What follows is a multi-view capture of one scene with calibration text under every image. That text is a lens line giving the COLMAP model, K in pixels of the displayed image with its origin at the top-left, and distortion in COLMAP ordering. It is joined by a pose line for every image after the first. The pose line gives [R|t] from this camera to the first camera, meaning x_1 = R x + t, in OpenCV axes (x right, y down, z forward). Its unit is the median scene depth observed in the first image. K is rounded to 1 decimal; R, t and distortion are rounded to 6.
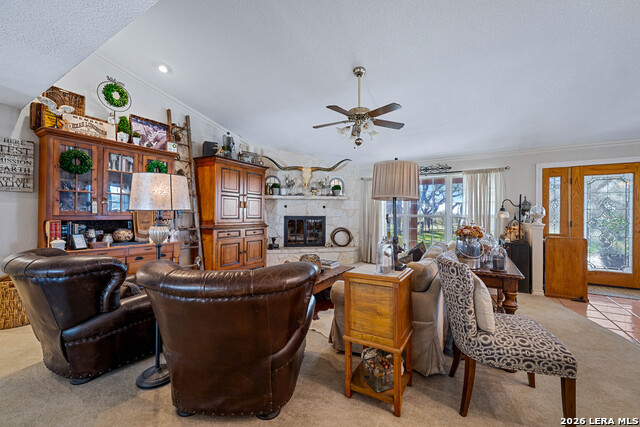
lens RADIAL K [[260.1, 0, 320.0], [0, 260.1, 213.5], [0, 0, 1]] dist [-0.000905, -0.000252]
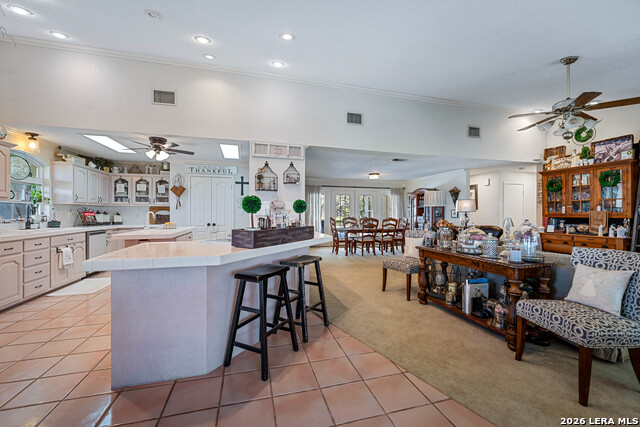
lens RADIAL K [[260.1, 0, 320.0], [0, 260.1, 213.5], [0, 0, 1]] dist [-0.000905, -0.000252]
pose [[-0.683098, -0.006235, -0.730300, 0.937106], [-0.003112, 0.999979, -0.005626, 0.009421], [0.730320, -0.001571, -0.683103, 0.636970]]
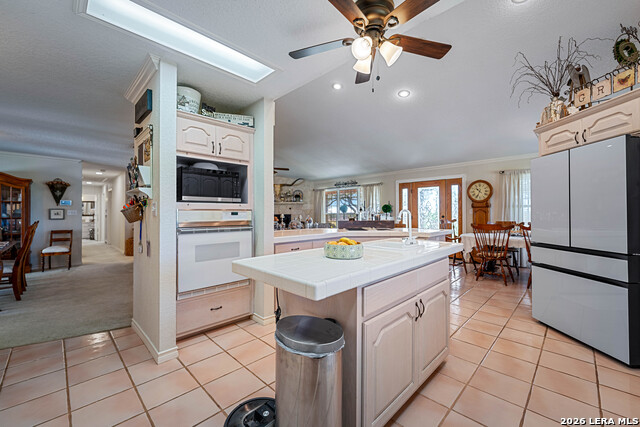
lens RADIAL K [[260.1, 0, 320.0], [0, 260.1, 213.5], [0, 0, 1]] dist [-0.000905, -0.000252]
pose [[0.973139, -0.008697, -0.230052, 0.693376], [0.009279, 0.999956, 0.001451, 0.005503], [0.230030, -0.003547, 0.973177, -0.621153]]
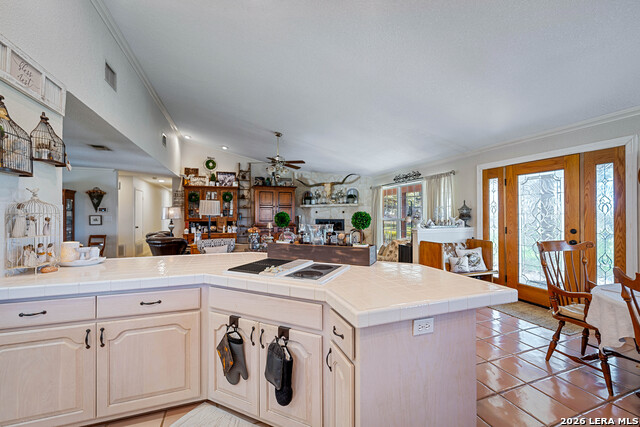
lens RADIAL K [[260.1, 0, 320.0], [0, 260.1, 213.5], [0, 0, 1]] dist [-0.000905, -0.000252]
pose [[0.775176, -0.009382, -0.631675, 0.917242], [0.008675, 0.999954, -0.004206, -0.016934], [0.631685, -0.002220, 0.775222, -0.084189]]
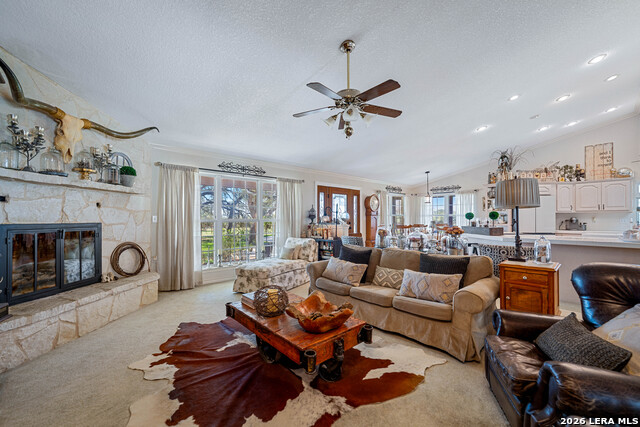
lens RADIAL K [[259.6, 0, 319.8], [0, 259.6, 218.8], [0, 0, 1]] dist [0.002496, 0.000258]
pose [[0.284333, -0.003614, 0.958719, -0.431017], [-0.000284, 0.999993, 0.003853, -0.000080], [-0.958725, -0.001367, 0.284330, 0.549173]]
